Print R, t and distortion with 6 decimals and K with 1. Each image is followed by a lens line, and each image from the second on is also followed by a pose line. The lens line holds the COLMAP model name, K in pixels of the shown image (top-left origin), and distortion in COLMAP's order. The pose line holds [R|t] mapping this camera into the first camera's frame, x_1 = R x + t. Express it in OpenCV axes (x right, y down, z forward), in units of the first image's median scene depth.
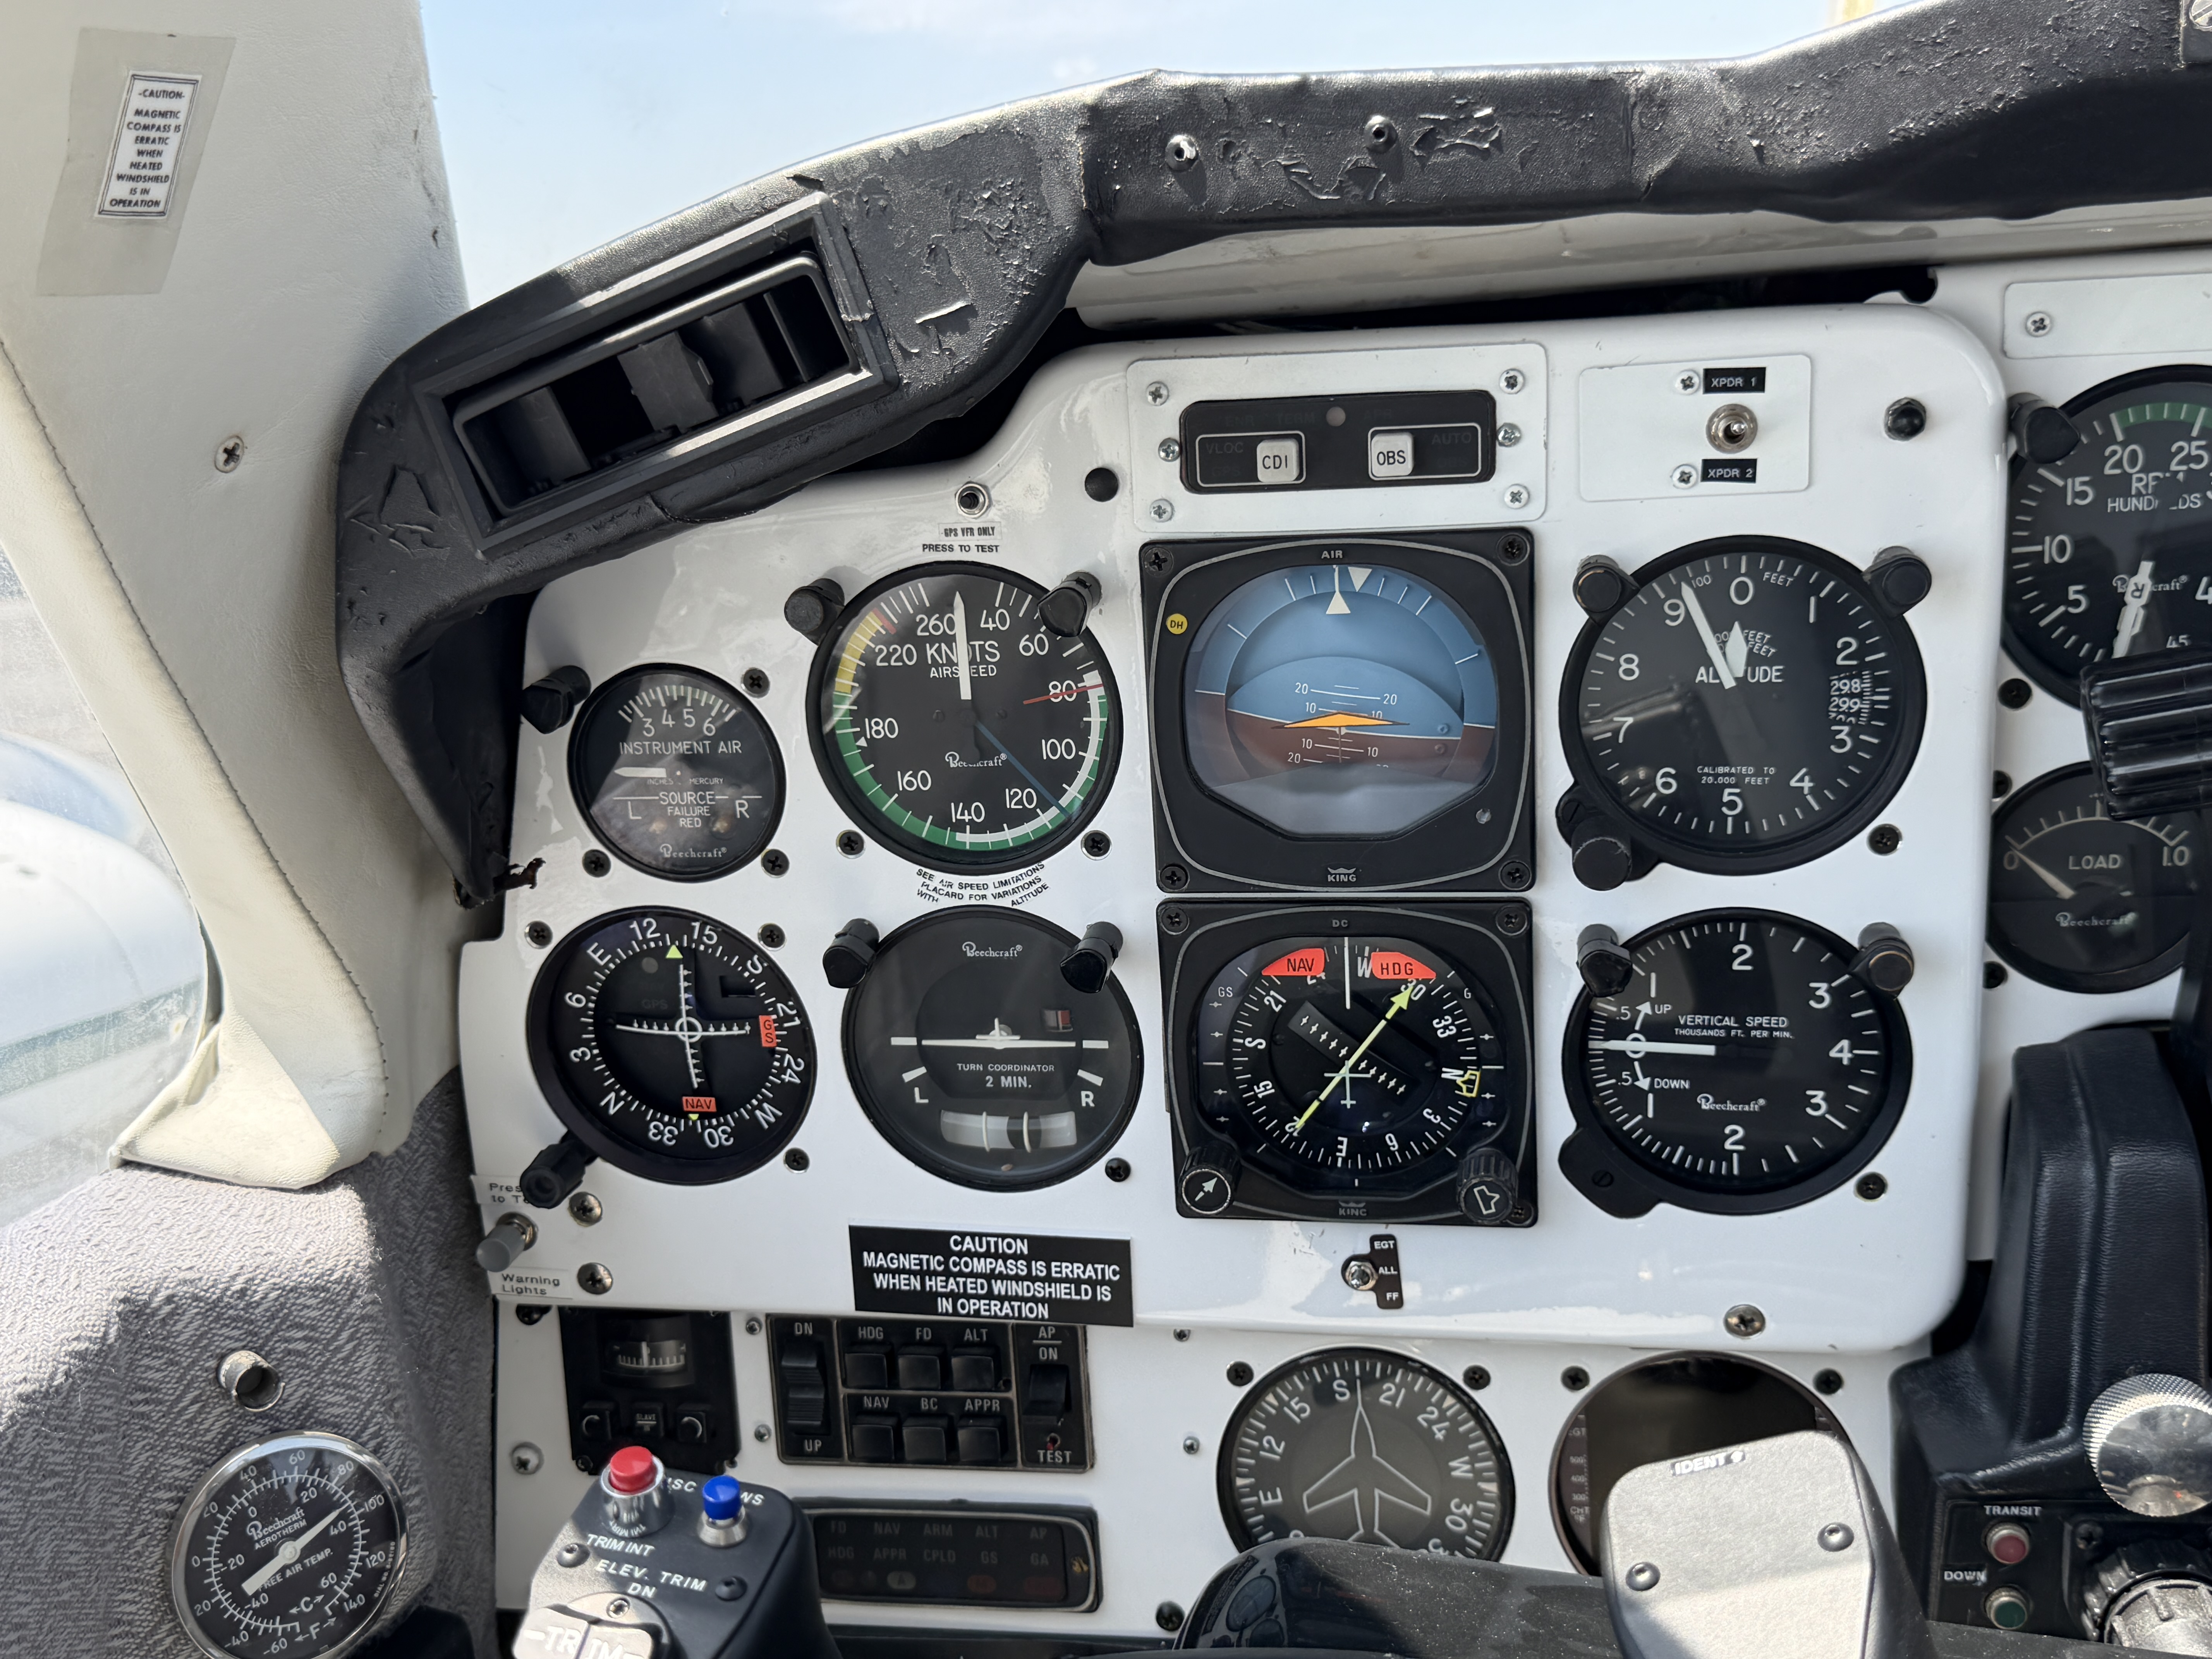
lens RADIAL K [[2295.4, 0, 1151.0], [0, 2295.4, 853.2], [0, 0, 1]] dist [0.182968, -0.465569]
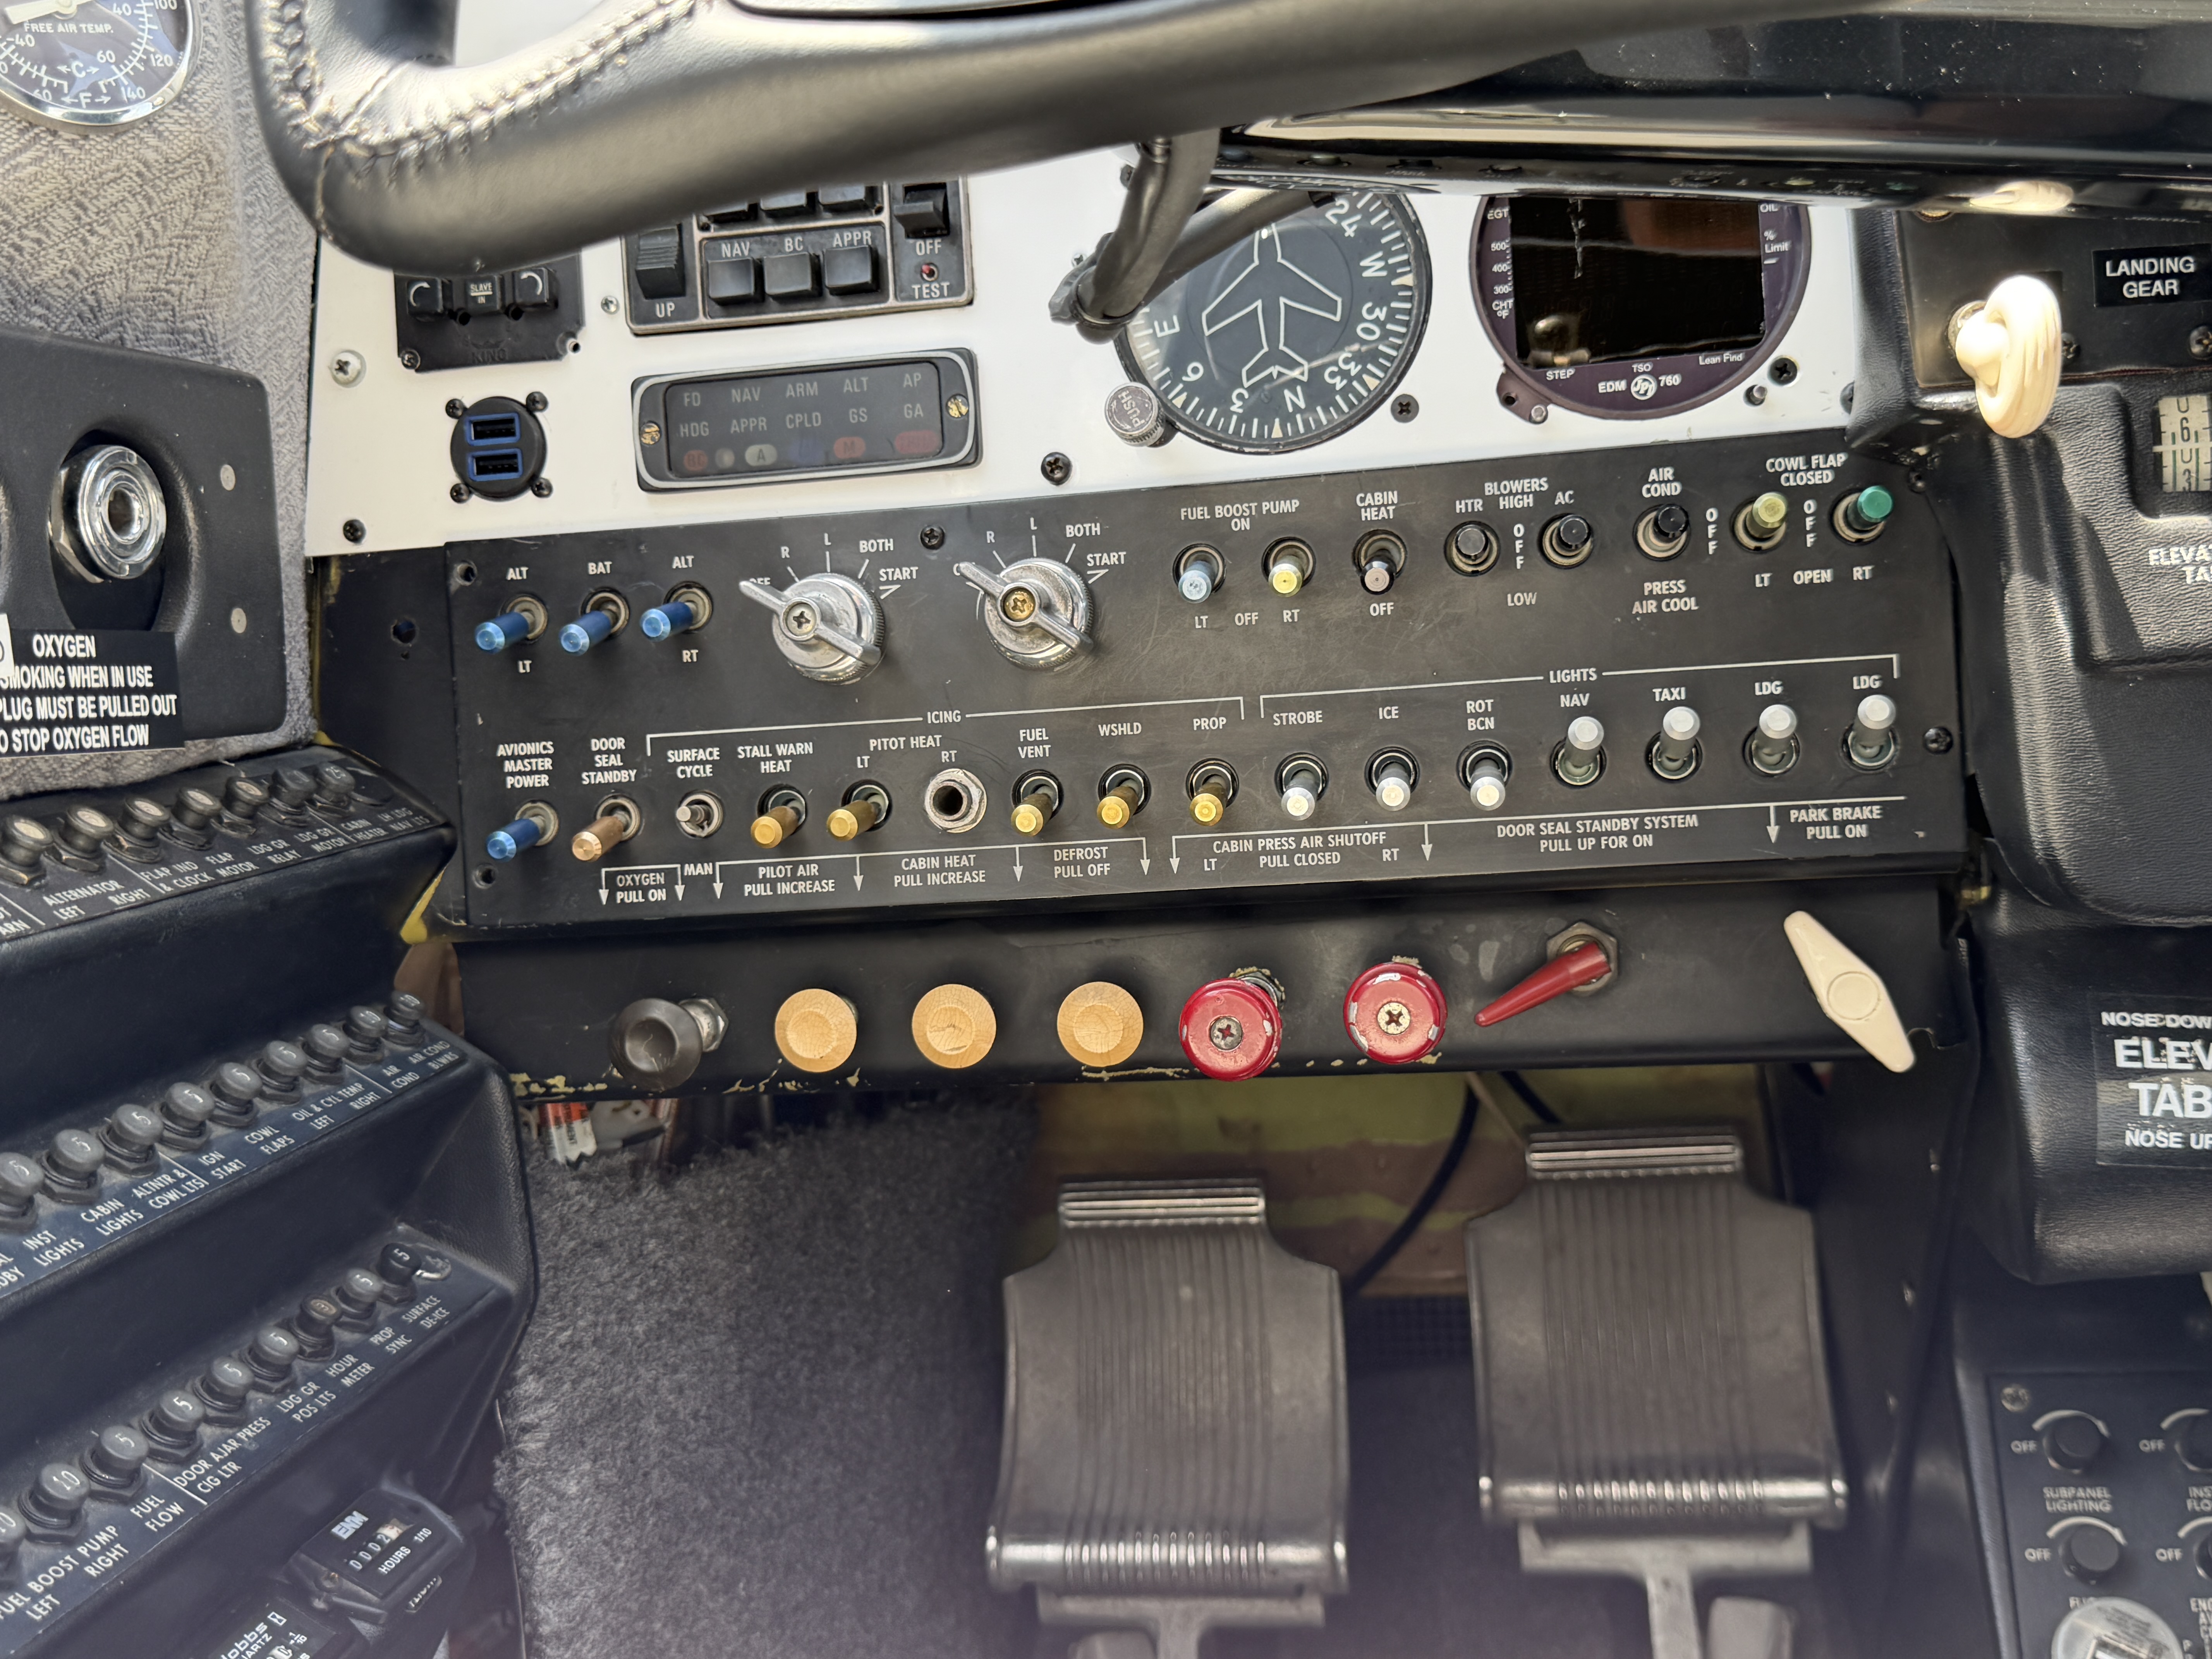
lens RADIAL K [[2296.1, 0, 1120.0], [0, 2296.1, 827.8], [0, 0, 1]] dist [0.203138, -0.524880]
pose [[0.999543, 0.006371, 0.029567, 0.008447], [-0.000913, 0.983478, -0.181028, 0.737015], [-0.030231, 0.180918, 0.983033, 0.158844]]
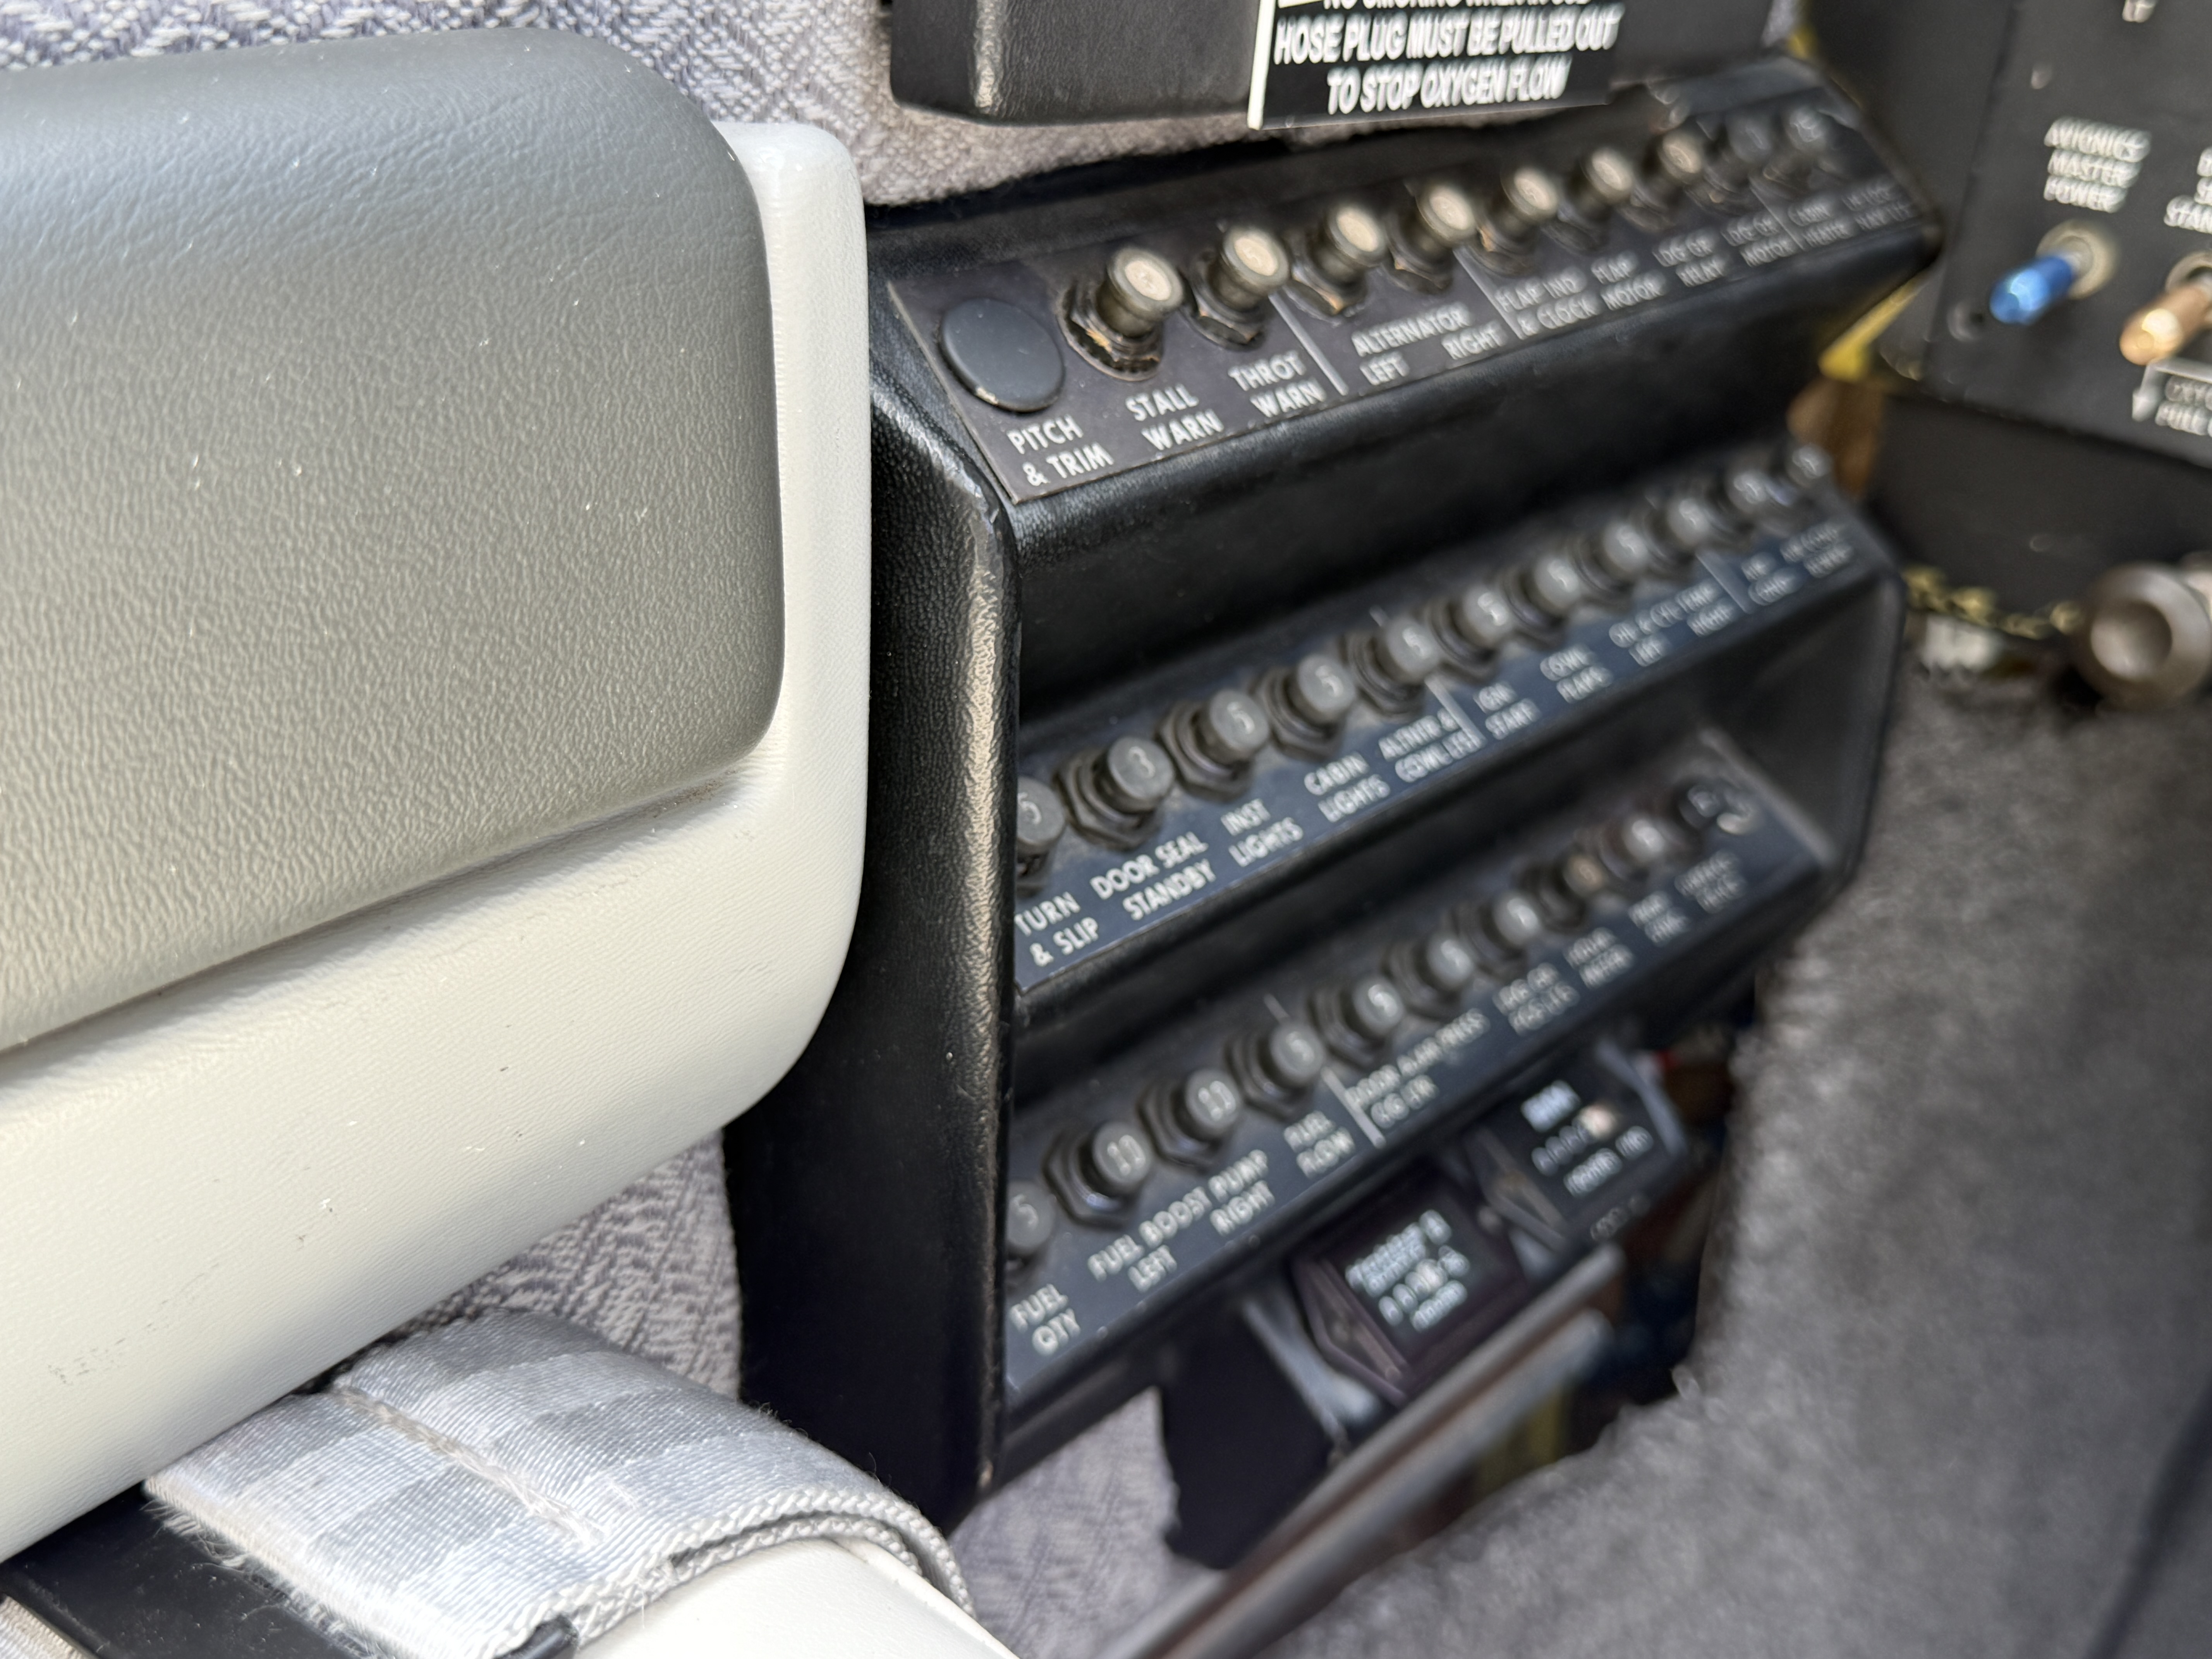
lens RADIAL K [[2349.9, 0, 1118.7], [0, 2349.9, 827.9], [0, 0, 1]] dist [0.186280, -0.563972]
pose [[0.846218, 0.348355, -0.403191, -0.129791], [-0.263398, 0.931252, 0.251777, 0.590327], [0.463180, -0.106859, 0.879798, 0.459767]]
